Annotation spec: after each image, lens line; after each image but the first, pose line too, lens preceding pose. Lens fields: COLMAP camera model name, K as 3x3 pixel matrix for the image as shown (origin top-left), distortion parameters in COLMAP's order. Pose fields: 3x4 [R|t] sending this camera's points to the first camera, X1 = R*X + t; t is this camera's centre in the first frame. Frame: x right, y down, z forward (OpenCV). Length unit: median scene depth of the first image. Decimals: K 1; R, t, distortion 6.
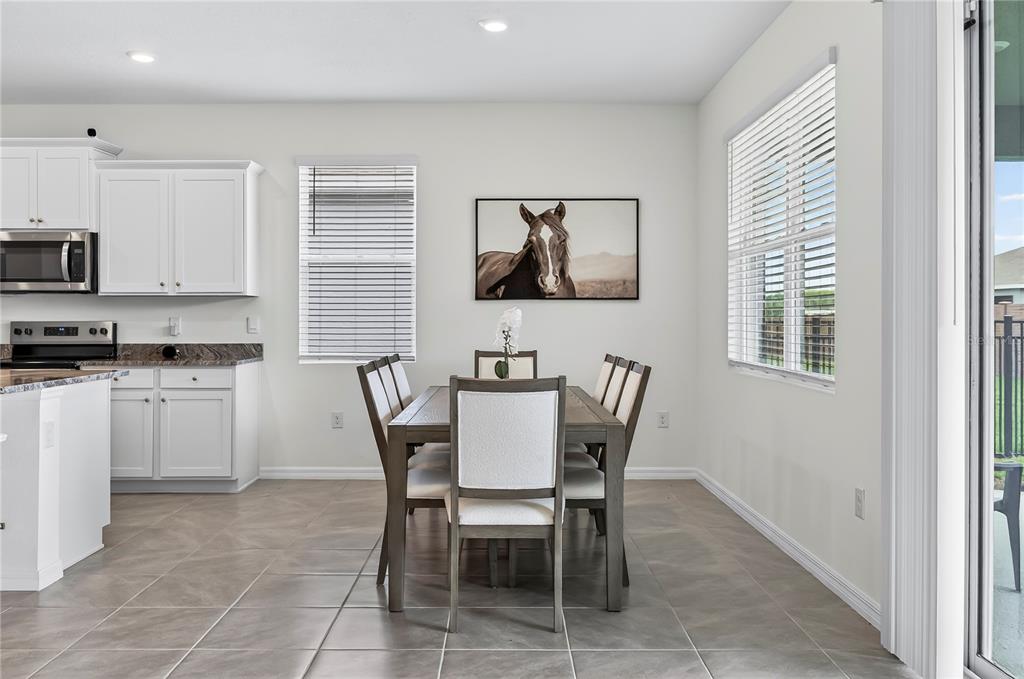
lens RADIAL K [[1060.0, 0, 512.3], [0, 1060.0, 315.2], [0, 0, 1]] dist [0.005657, 0.019415]
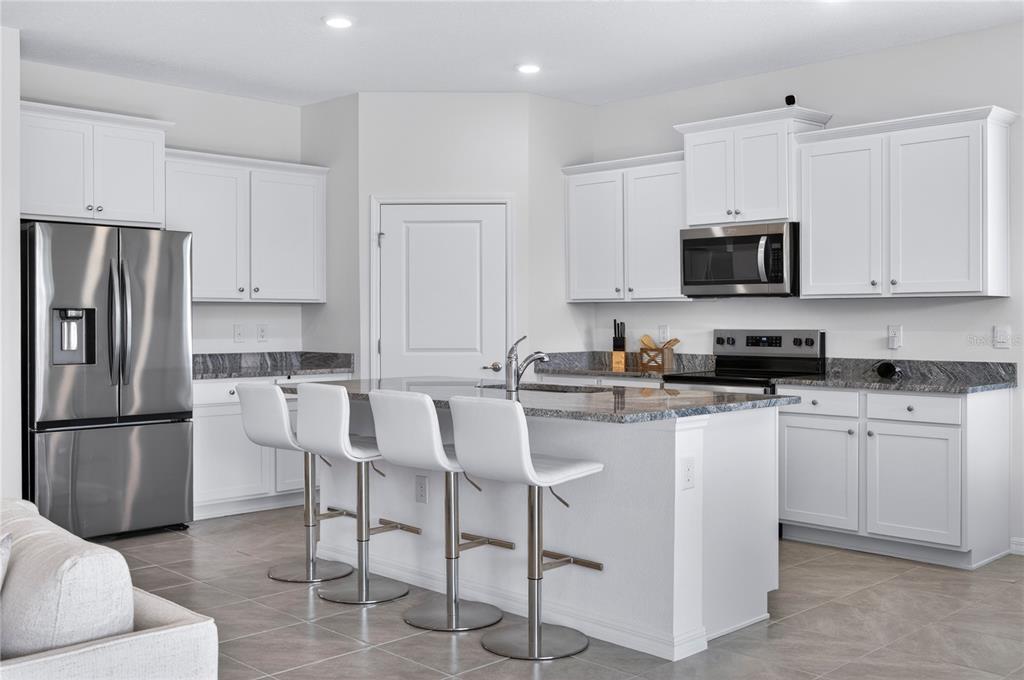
lens RADIAL K [[1060.0, 0, 512.3], [0, 1060.0, 315.7], [0, 0, 1]] dist [0.005657, 0.019415]
pose [[0.674947, 0.000969, -0.737866, 0.063826], [0.009461, 0.999906, 0.009967, -0.015703], [0.737806, -0.013708, 0.674874, 0.284087]]
